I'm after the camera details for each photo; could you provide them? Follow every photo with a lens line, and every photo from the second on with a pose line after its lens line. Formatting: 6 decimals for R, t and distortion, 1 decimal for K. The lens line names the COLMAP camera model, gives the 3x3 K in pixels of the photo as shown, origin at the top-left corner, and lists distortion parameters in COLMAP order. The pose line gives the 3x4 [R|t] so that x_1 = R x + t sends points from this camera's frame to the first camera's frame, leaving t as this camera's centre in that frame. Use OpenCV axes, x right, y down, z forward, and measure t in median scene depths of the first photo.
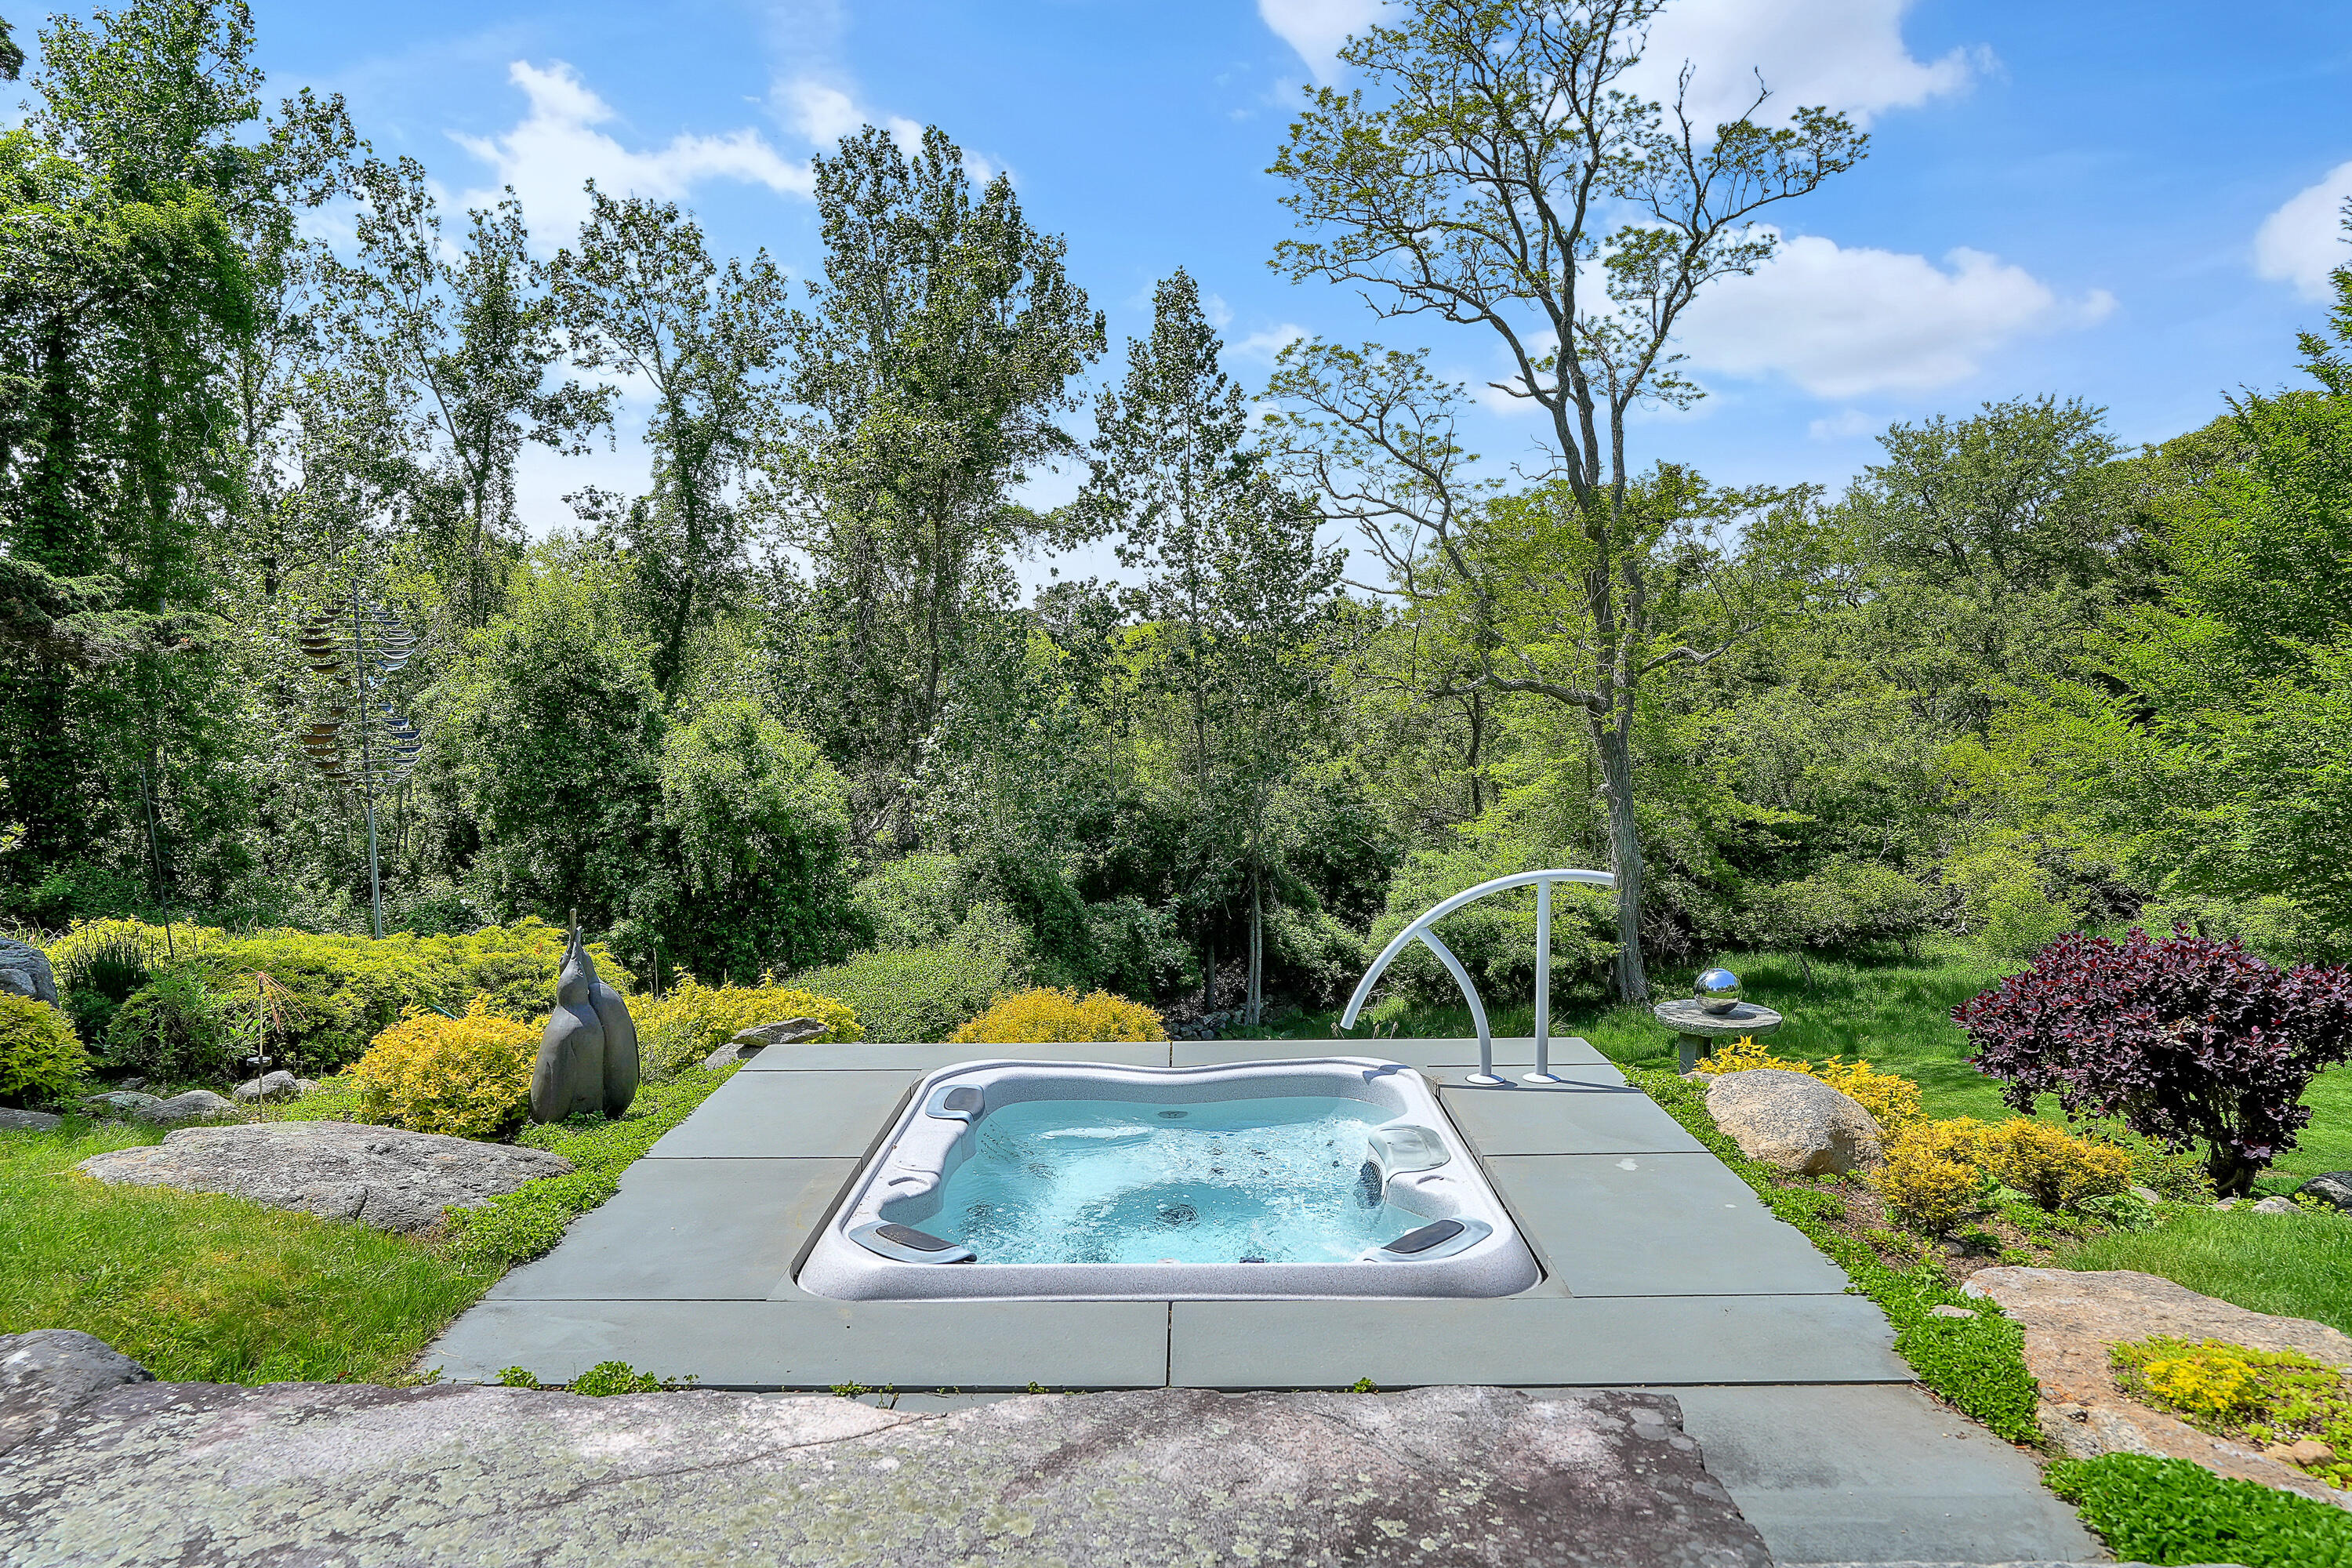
lens RADIAL K [[1419.5, 0, 1176.0], [0, 1419.5, 784.0], [0, 0, 1]] dist [0.000379, -0.000097]
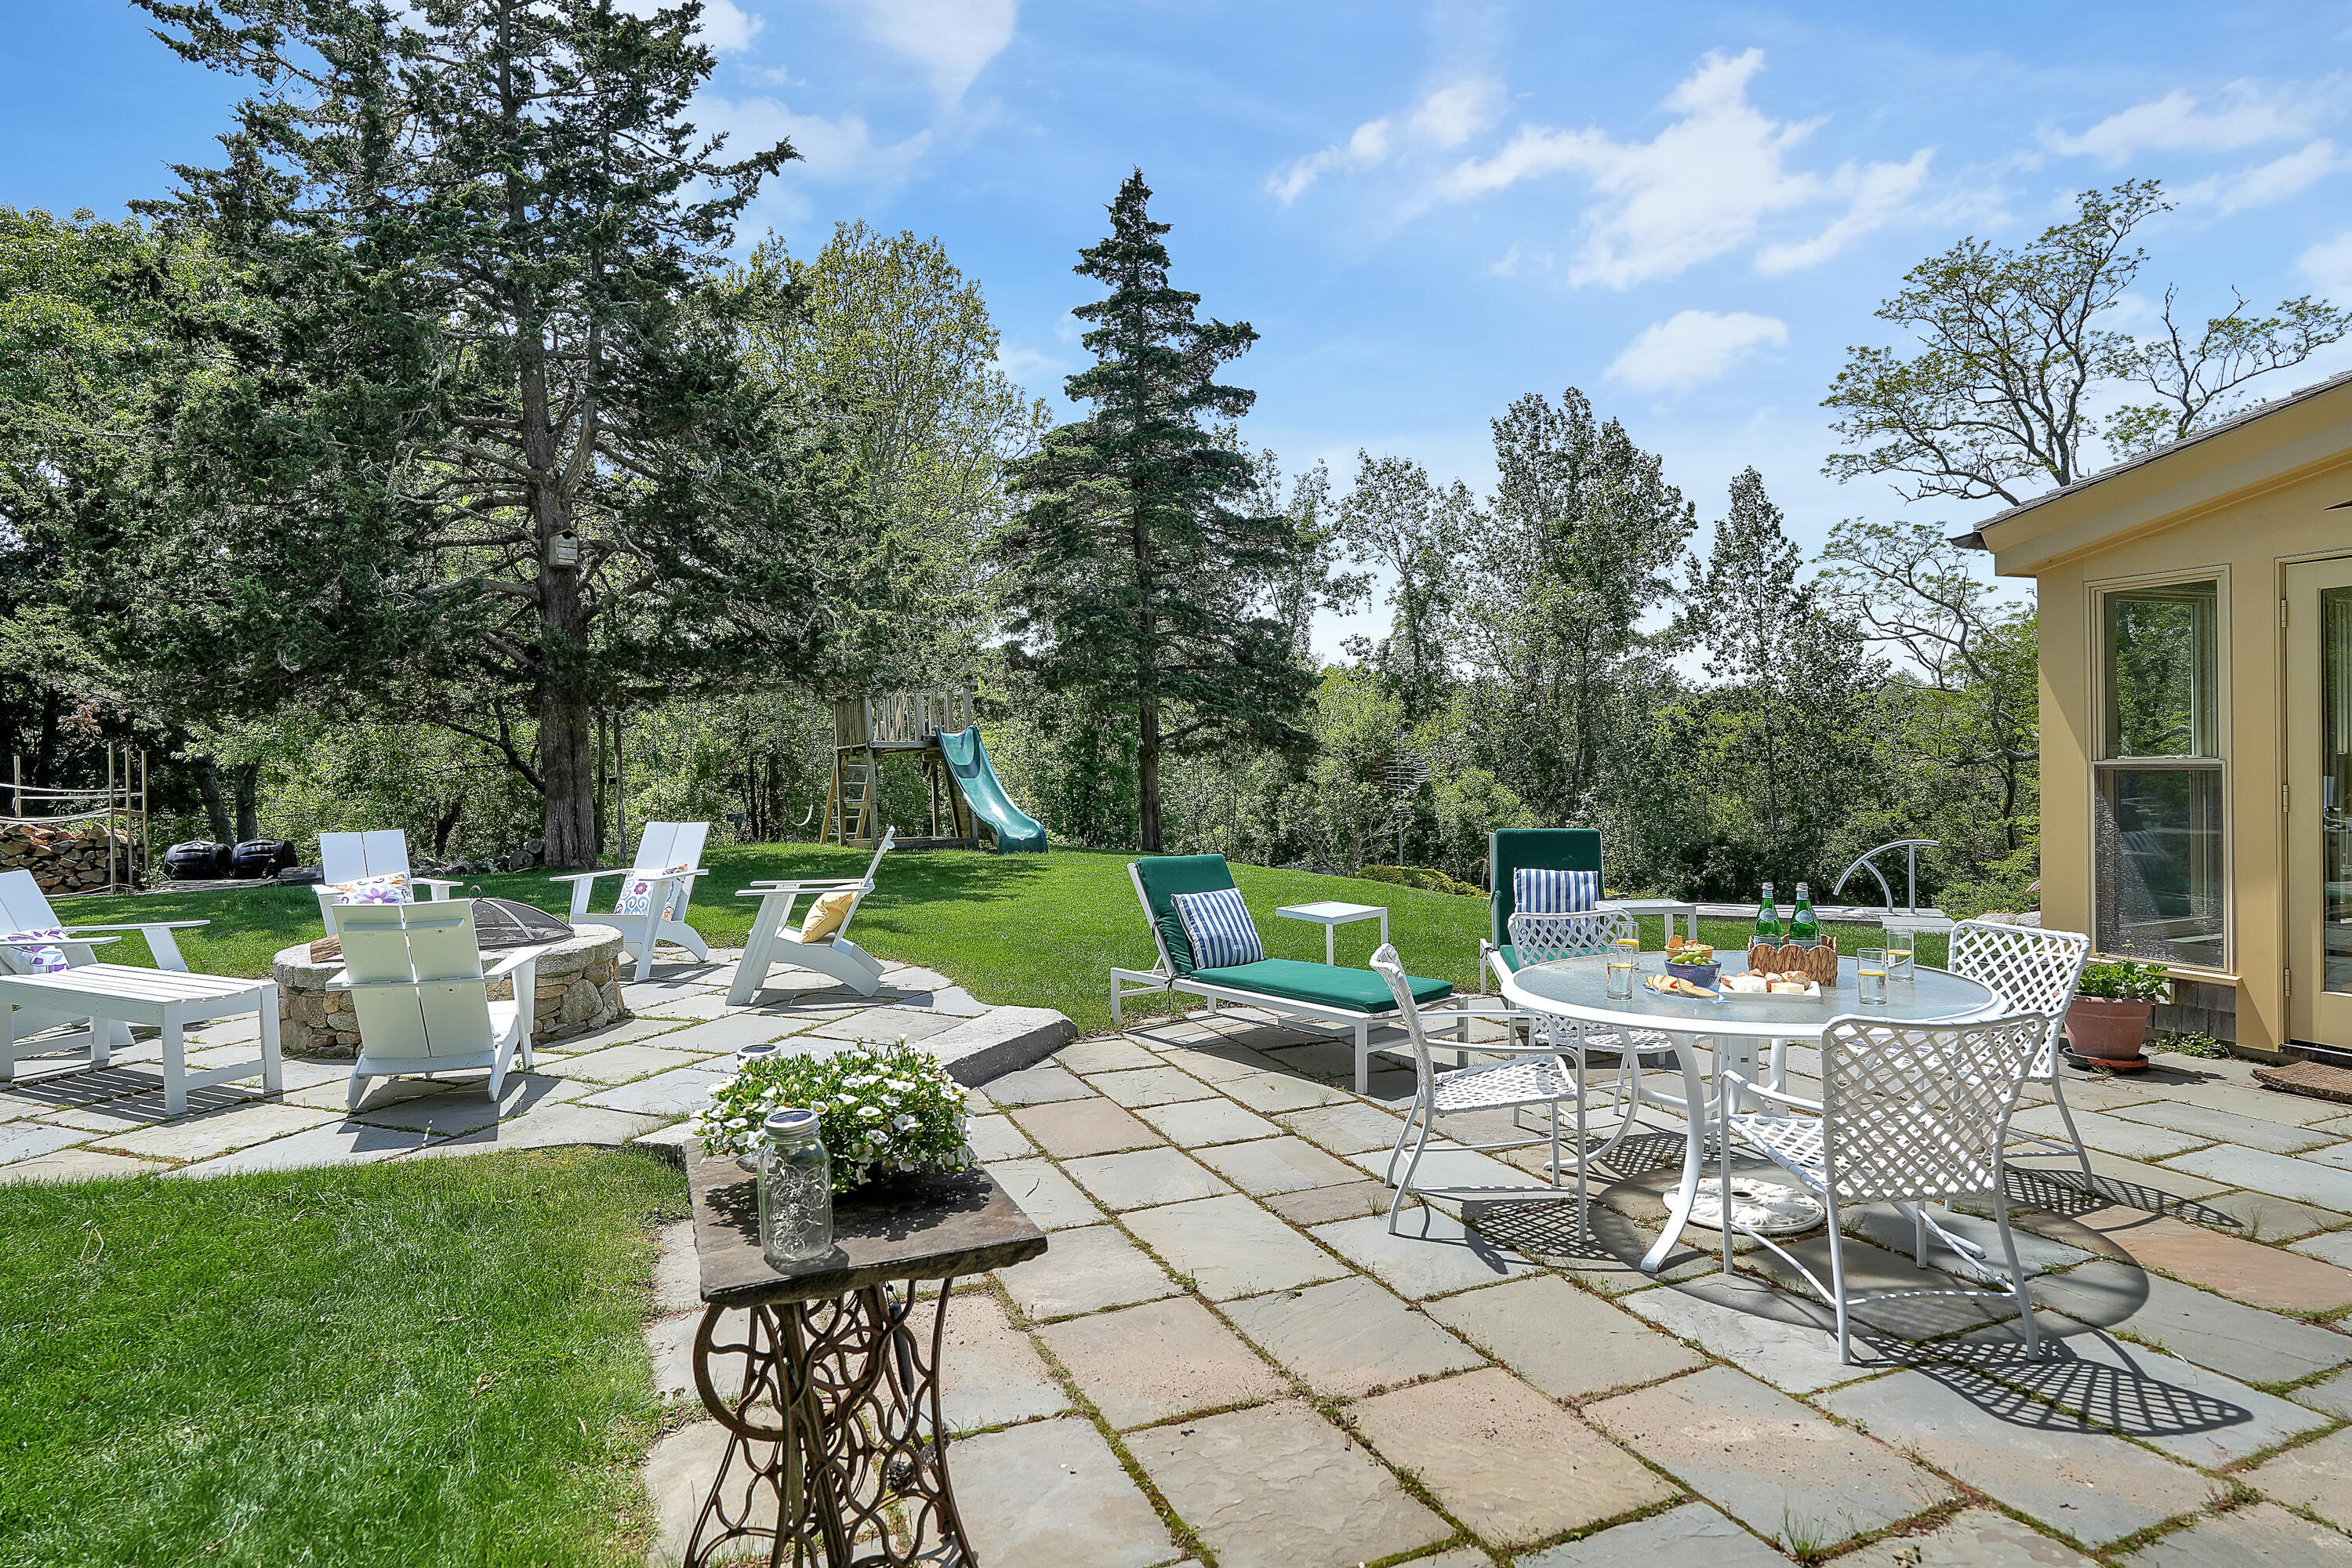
lens RADIAL K [[1351.8, 0, 1175.0], [0, 1351.8, 710.3], [0, 0, 1]] dist [0.003349, 0.003843]
pose [[0.928716, -0.012658, -0.370575, -0.036148], [-0.021578, 0.995878, -0.088095, 0.015866], [0.370162, 0.089811, 0.924615, -0.482337]]
